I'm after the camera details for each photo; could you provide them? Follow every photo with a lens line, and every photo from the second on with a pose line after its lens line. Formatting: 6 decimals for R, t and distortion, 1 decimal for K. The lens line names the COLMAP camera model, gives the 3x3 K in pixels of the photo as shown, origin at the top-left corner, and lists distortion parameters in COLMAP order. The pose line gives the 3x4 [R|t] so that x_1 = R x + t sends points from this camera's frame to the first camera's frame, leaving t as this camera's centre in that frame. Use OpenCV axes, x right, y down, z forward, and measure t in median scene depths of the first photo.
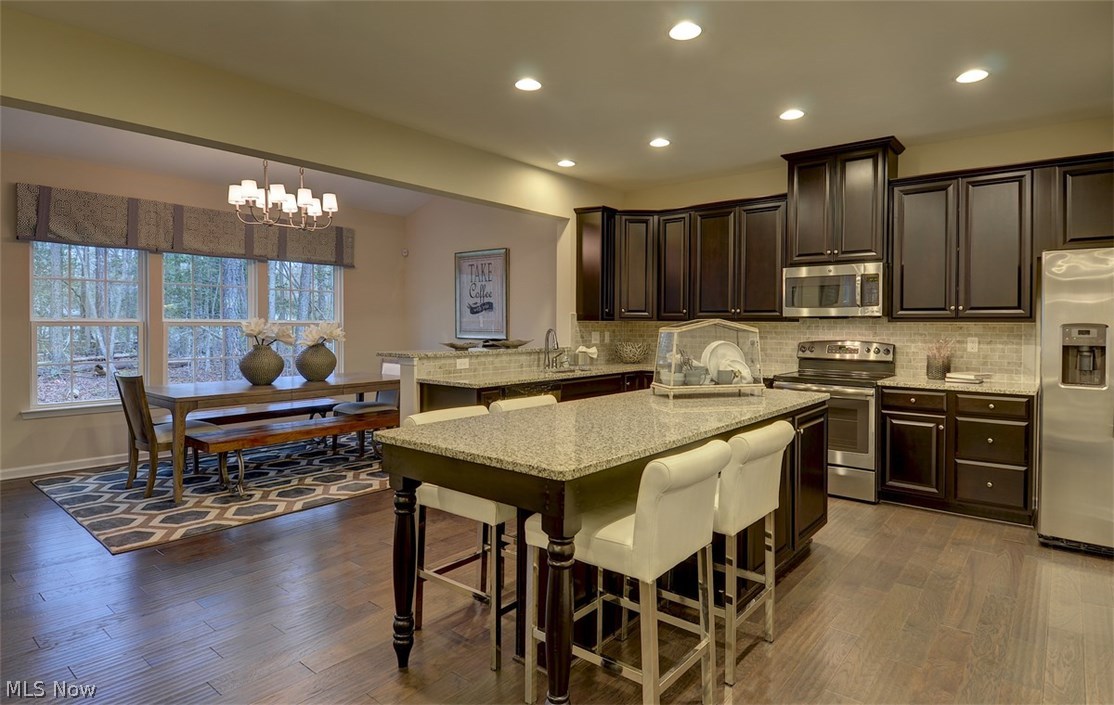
lens RADIAL K [[606.0, 0, 571.0], [0, 606.0, 330.0], [0, 0, 1]] dist [0.030656, -0.041146]
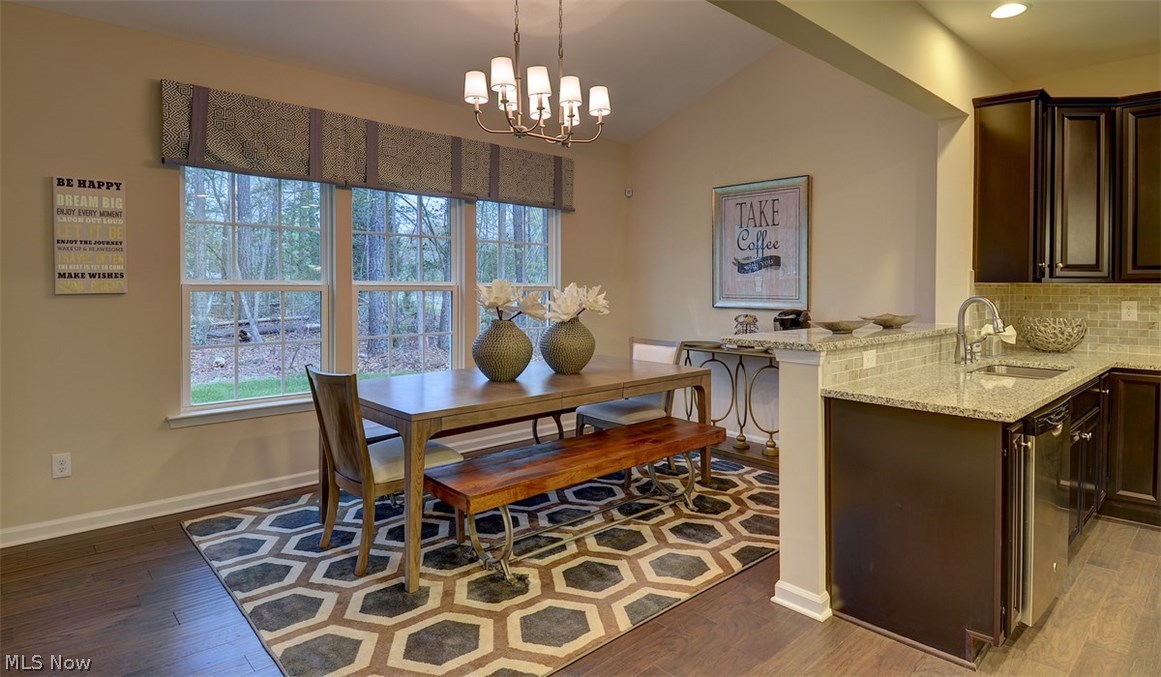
lens RADIAL K [[622.0, 0, 583.2], [0, 622.0, 293.4], [0, 0, 1]] dist [0.040408, -0.041920]
pose [[0.988510, 0.000436, -0.151154, -0.317260], [-0.000154, 0.999998, 0.001882, -0.005682], [0.151155, -0.001838, 0.988508, 0.344681]]
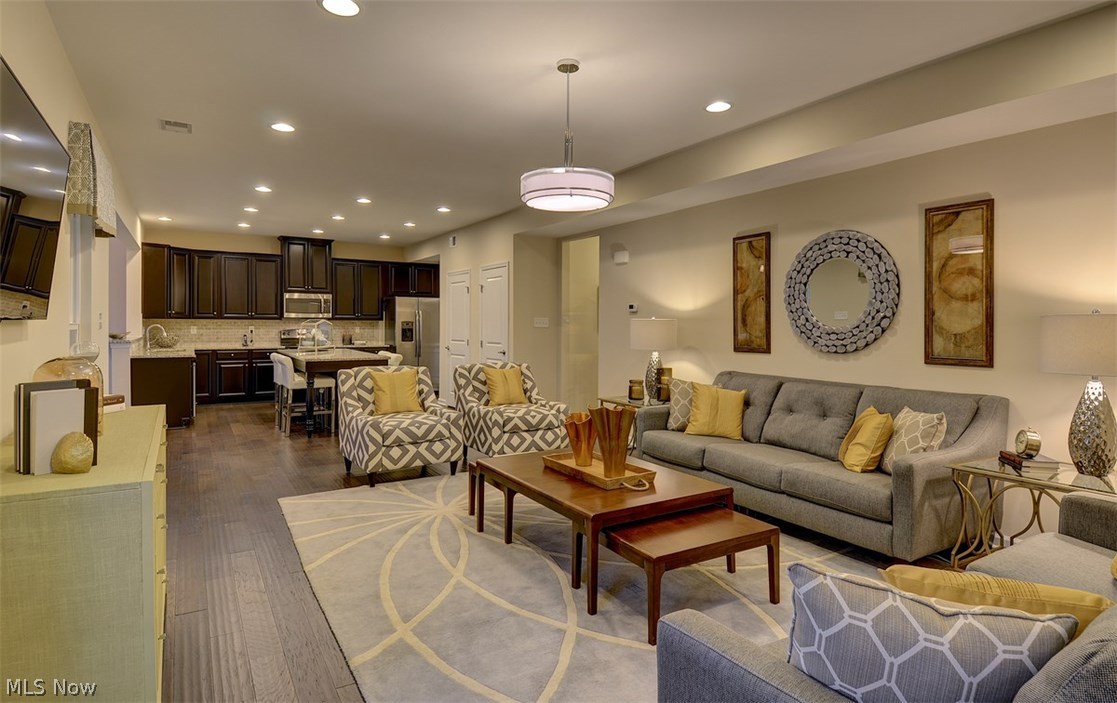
lens RADIAL K [[607.6, 0, 572.5], [0, 607.6, 328.9], [0, 0, 1]] dist [0.030656, -0.041146]
pose [[0.333914, -0.013272, 0.942510, -1.147217], [0.004810, 0.999912, 0.012377, -0.004149], [-0.942591, 0.000400, 0.333948, -0.523898]]
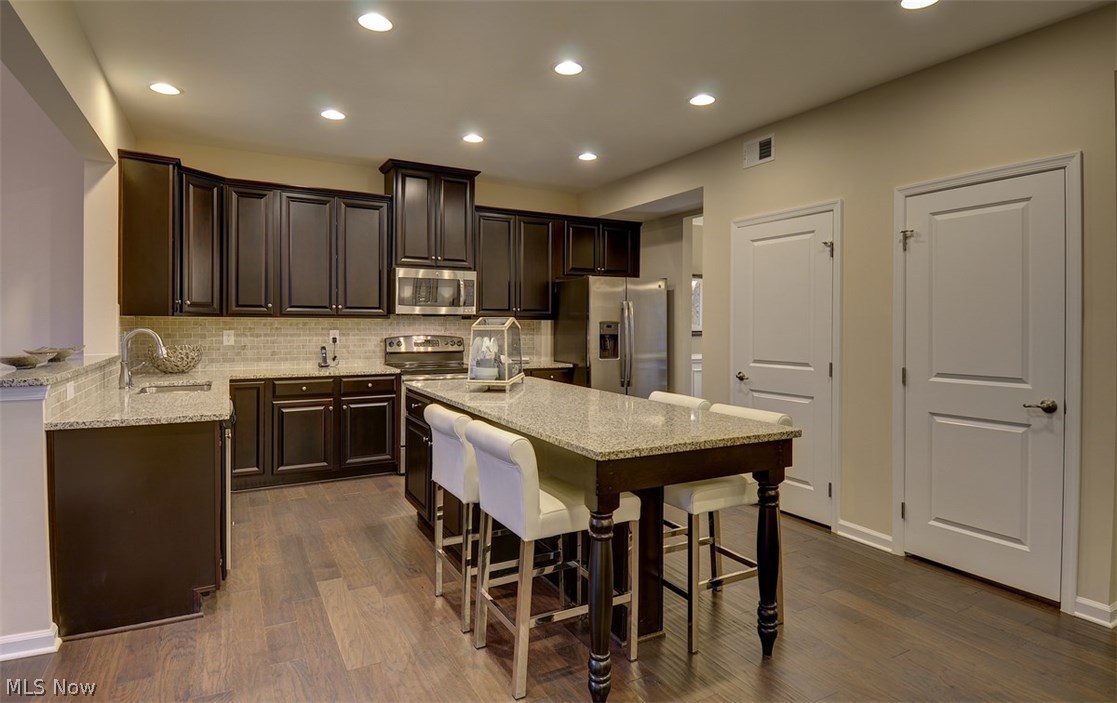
lens RADIAL K [[607.6, 0, 572.5], [0, 607.6, 328.9], [0, 0, 1]] dist [0.030656, -0.041146]
pose [[0.375643, -0.013003, 0.926673, -0.480340], [0.005266, 0.999915, 0.011896, -0.006393], [-0.926749, 0.000411, 0.375680, 0.304497]]
